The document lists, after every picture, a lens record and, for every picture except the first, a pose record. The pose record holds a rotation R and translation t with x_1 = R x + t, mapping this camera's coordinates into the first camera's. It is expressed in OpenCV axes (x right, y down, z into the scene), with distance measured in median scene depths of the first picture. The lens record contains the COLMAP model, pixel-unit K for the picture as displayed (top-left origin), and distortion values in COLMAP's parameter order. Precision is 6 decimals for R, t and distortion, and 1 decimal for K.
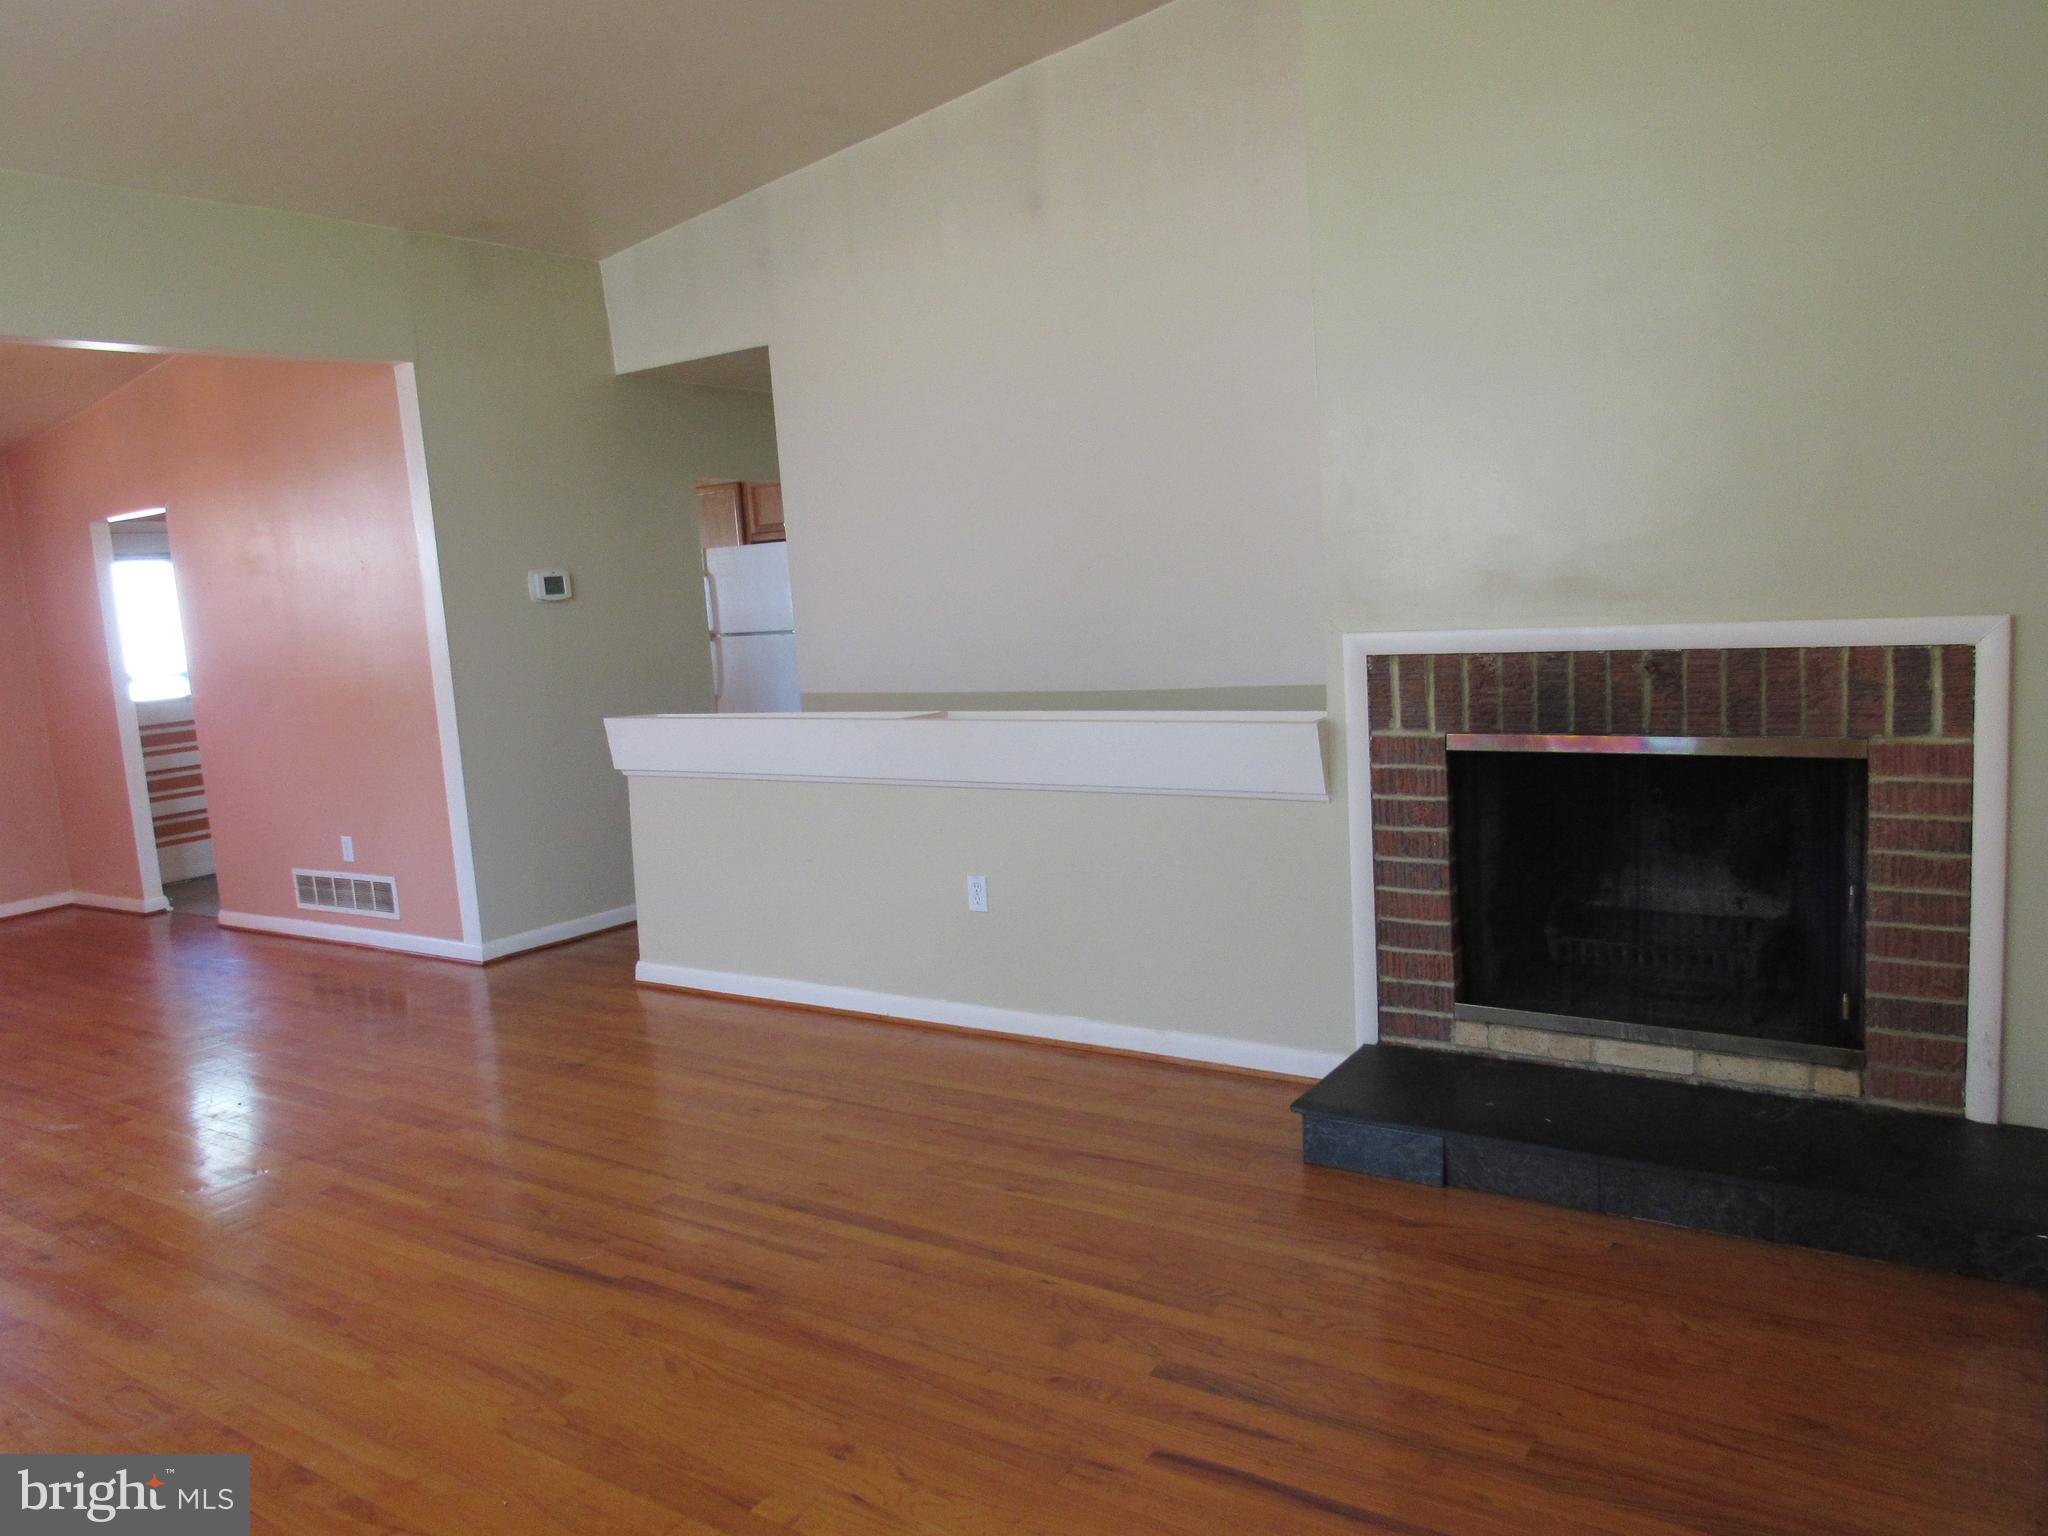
lens RADIAL K [[1491.7, 0, 1020.4], [0, 1491.7, 755.7], [0, 0, 1]] dist [-0.009648, -0.012159]
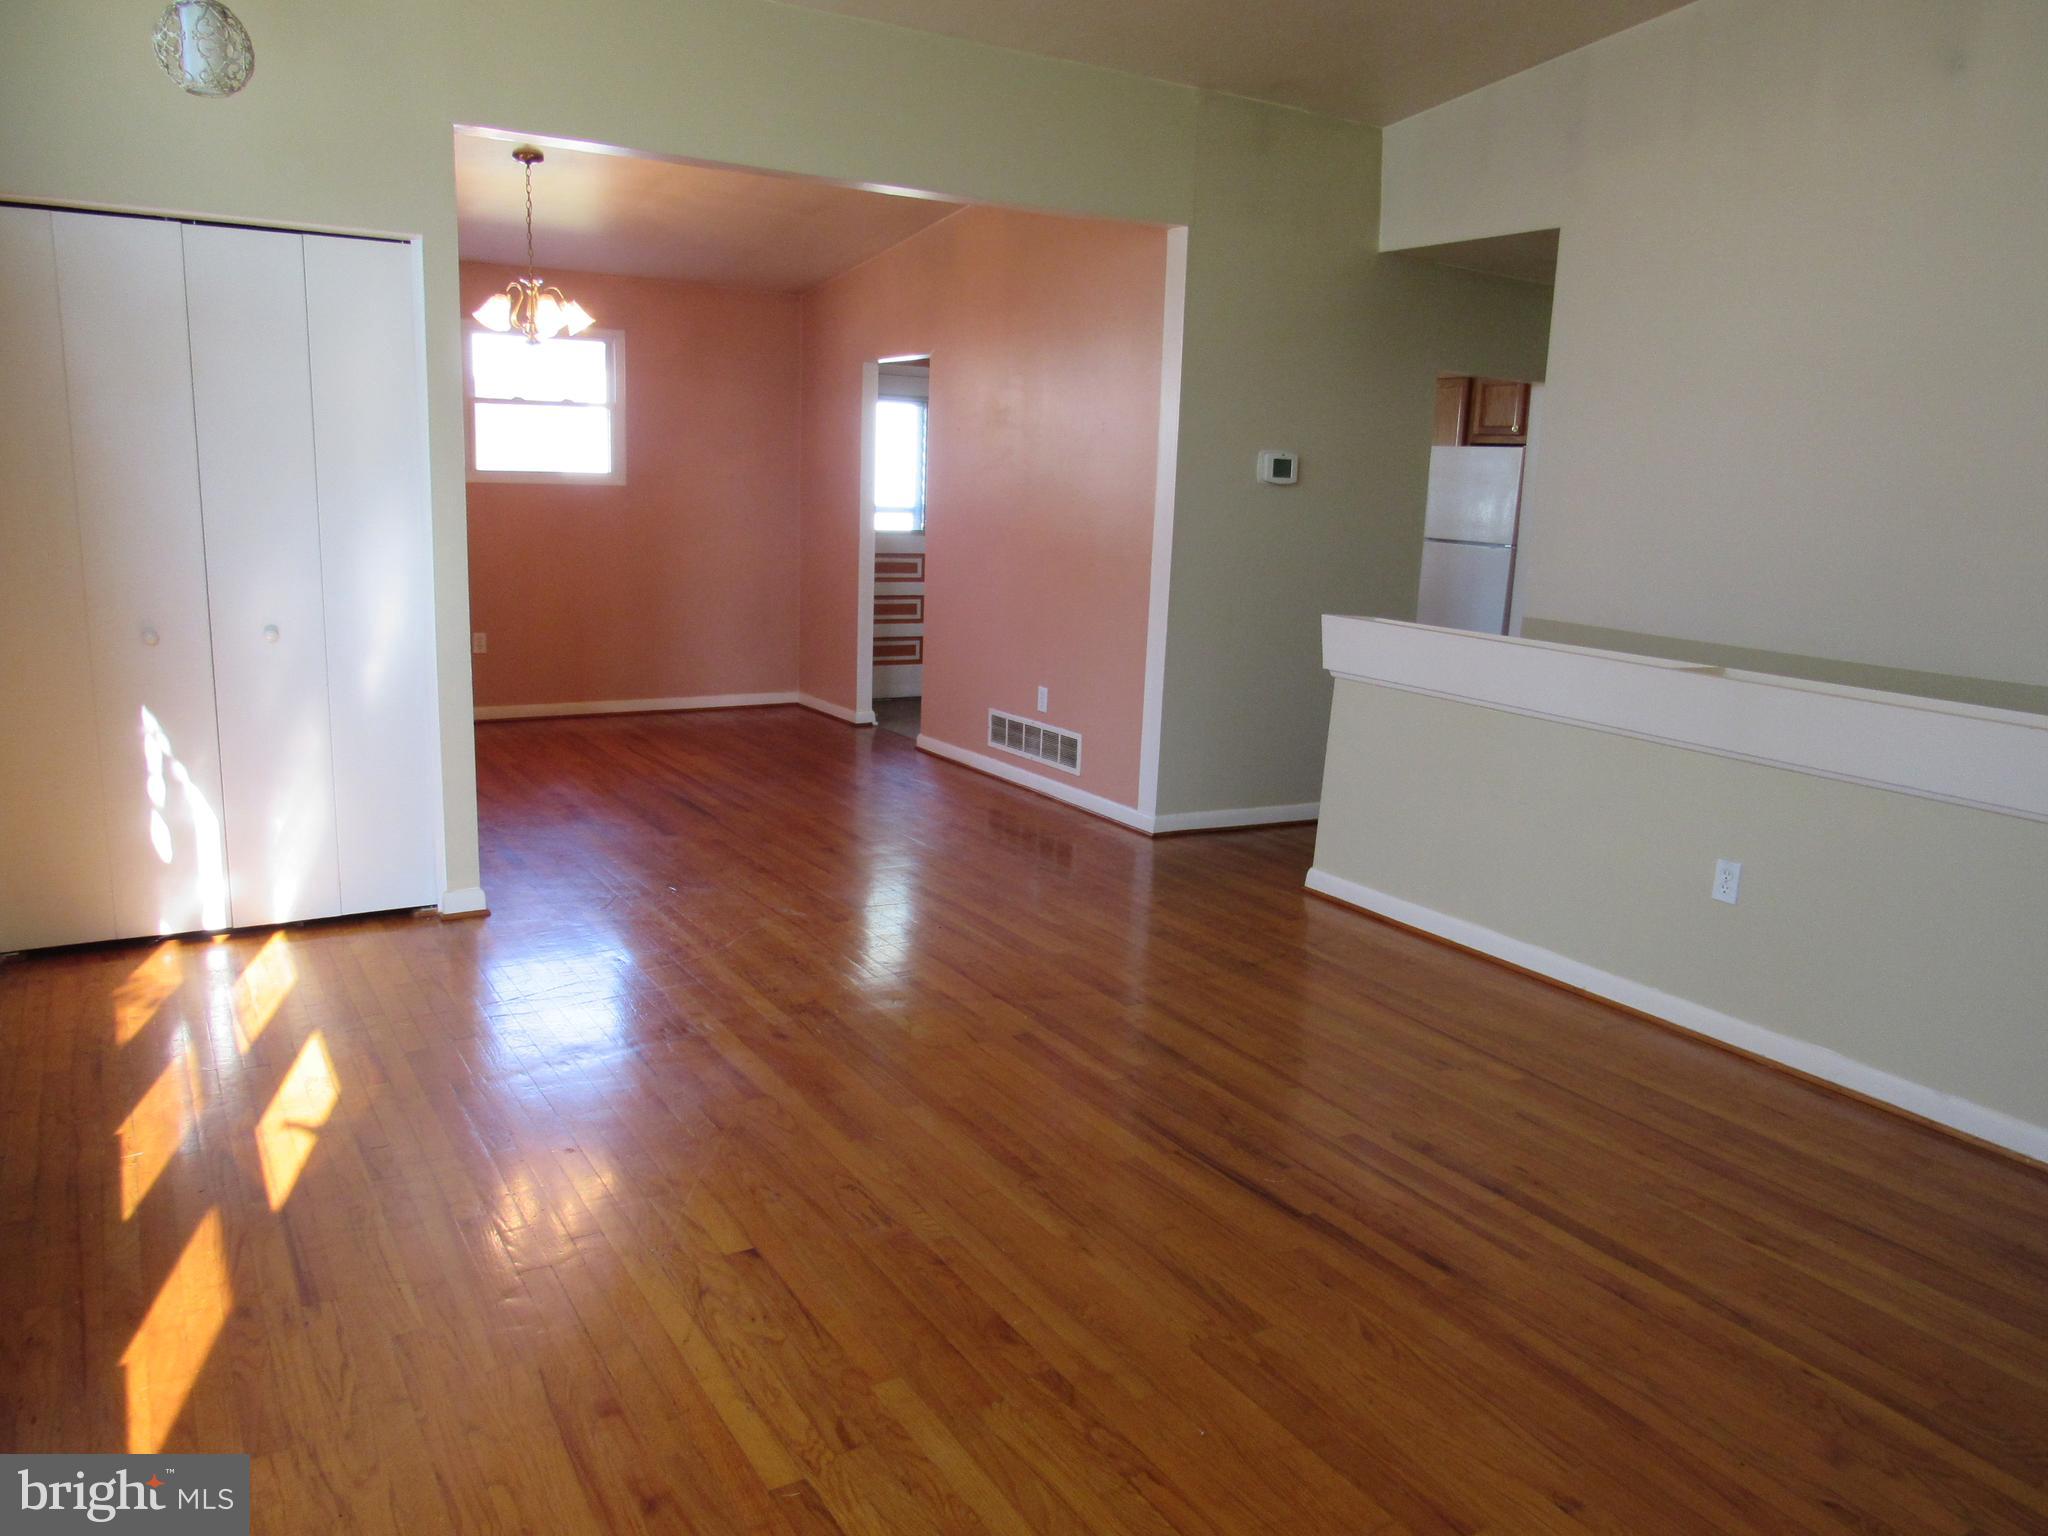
lens RADIAL K [[1496.2, 0, 1020.6], [0, 1496.2, 757.0], [0, 0, 1]] dist [-0.015164, 0.002114]
pose [[0.907323, 0.183476, -0.378287, -0.103940], [-0.155585, 0.982405, 0.103311, -0.005852], [0.390586, -0.034881, 0.919905, 0.048039]]
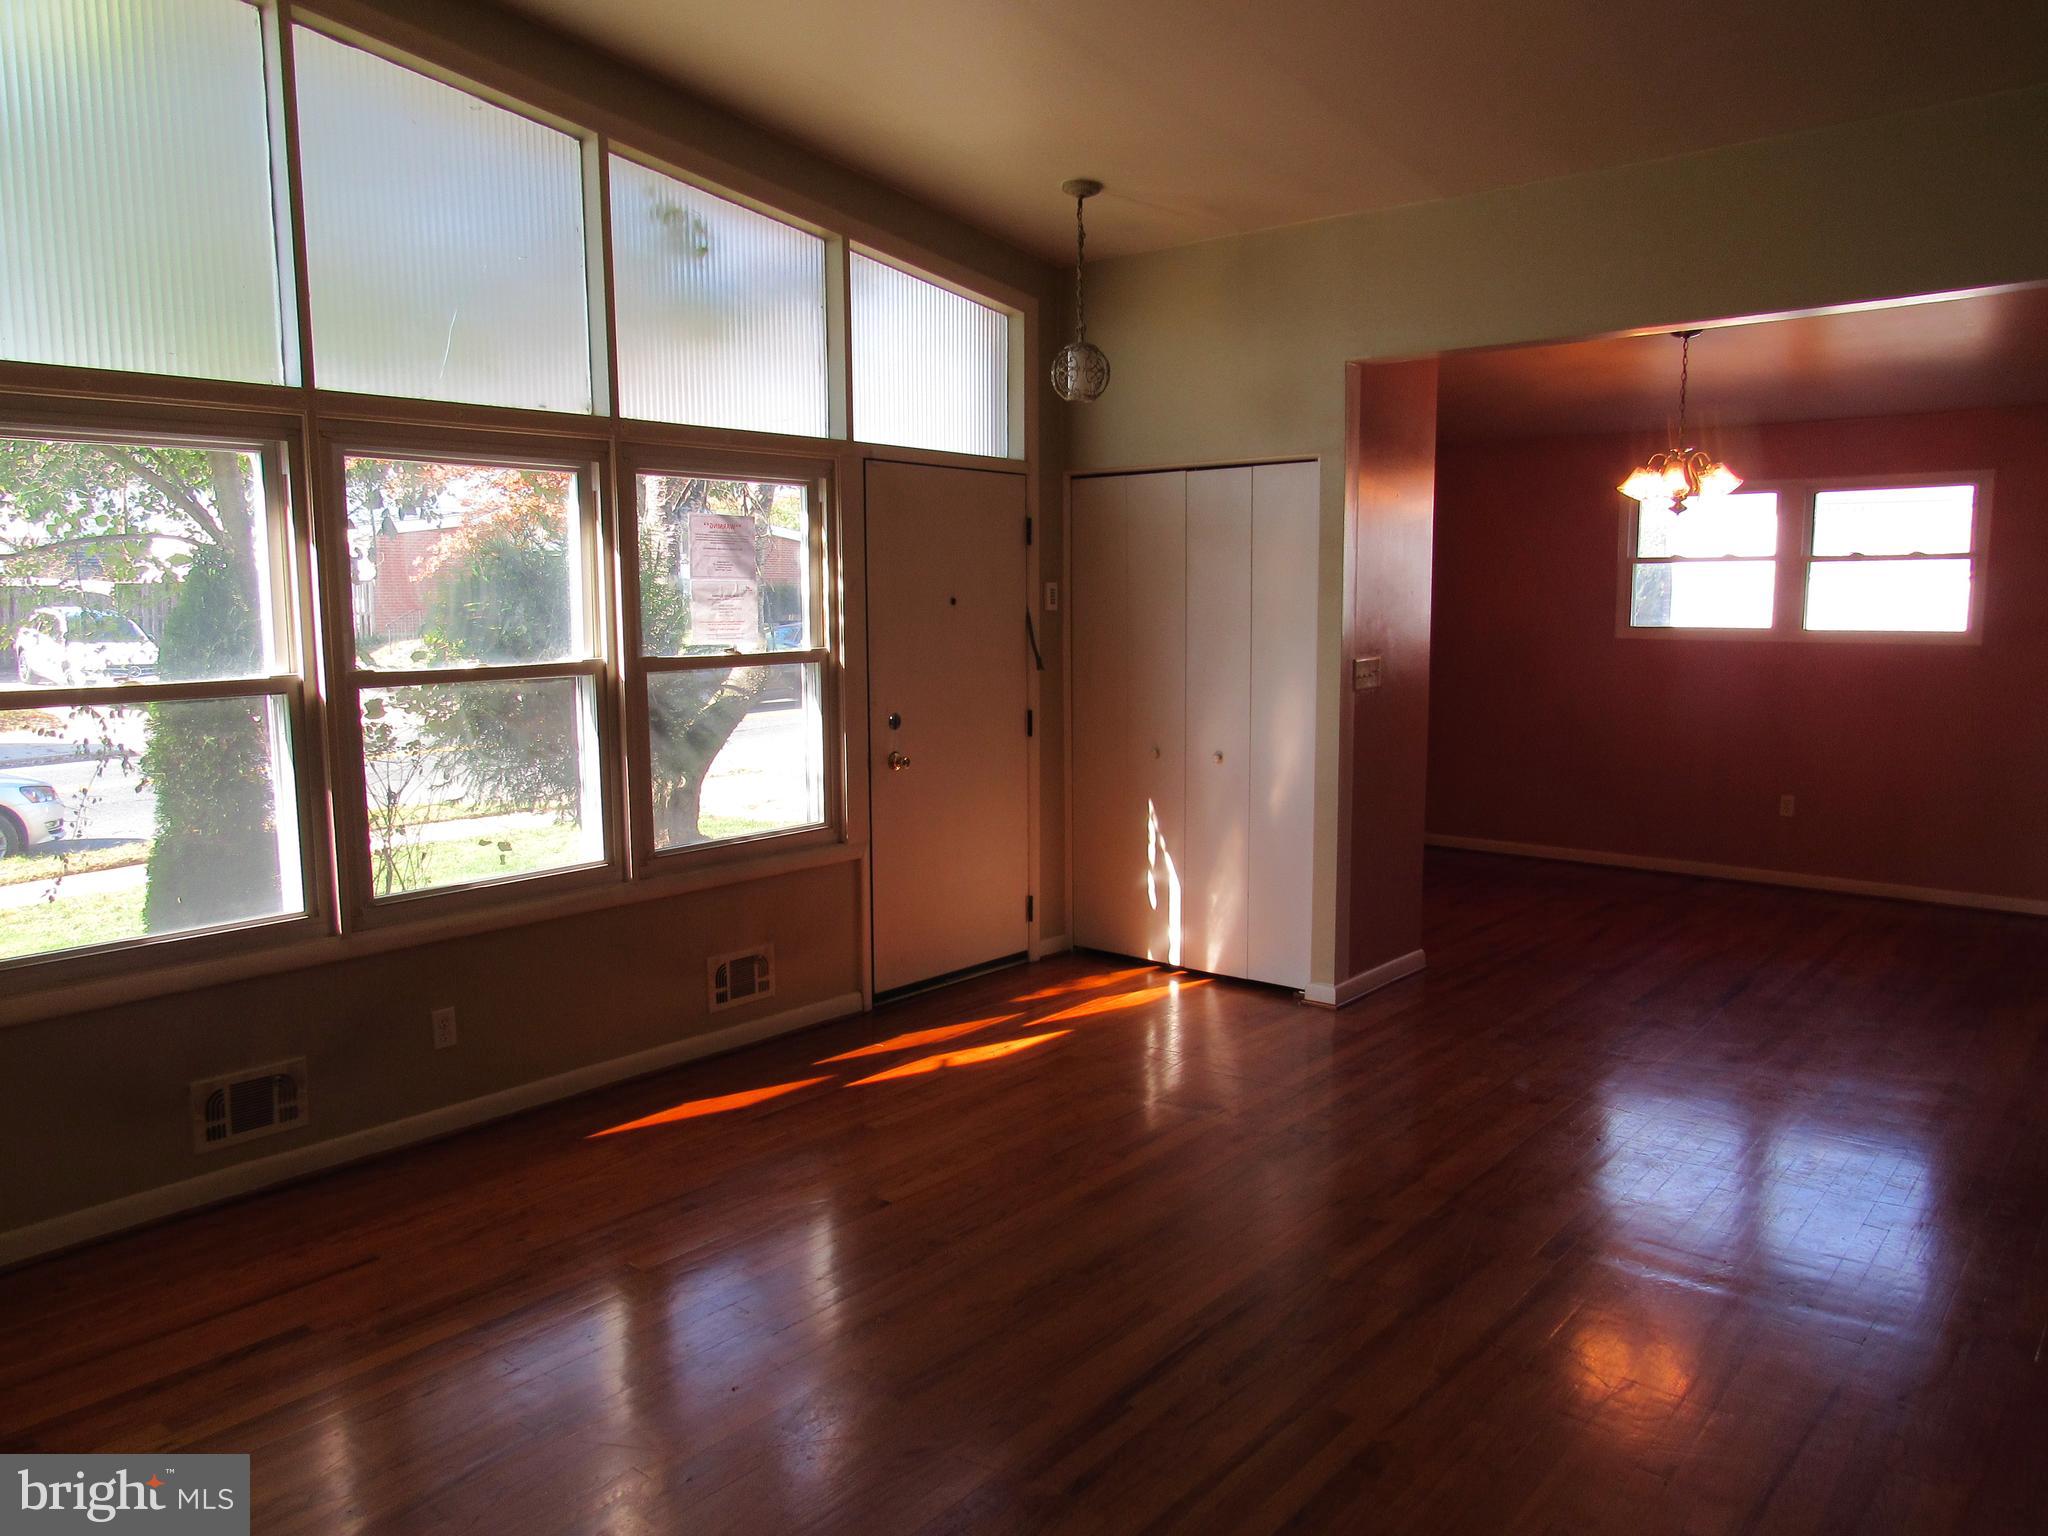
lens RADIAL K [[1496.2, 0, 1020.6], [0, 1496.2, 757.0], [0, 0, 1]] dist [-0.015164, 0.002114]
pose [[-0.099161, 0.184141, -0.977885, 0.458534], [-0.114130, 0.974139, 0.195009, -0.169539], [0.988505, 0.130943, -0.075580, 0.780150]]
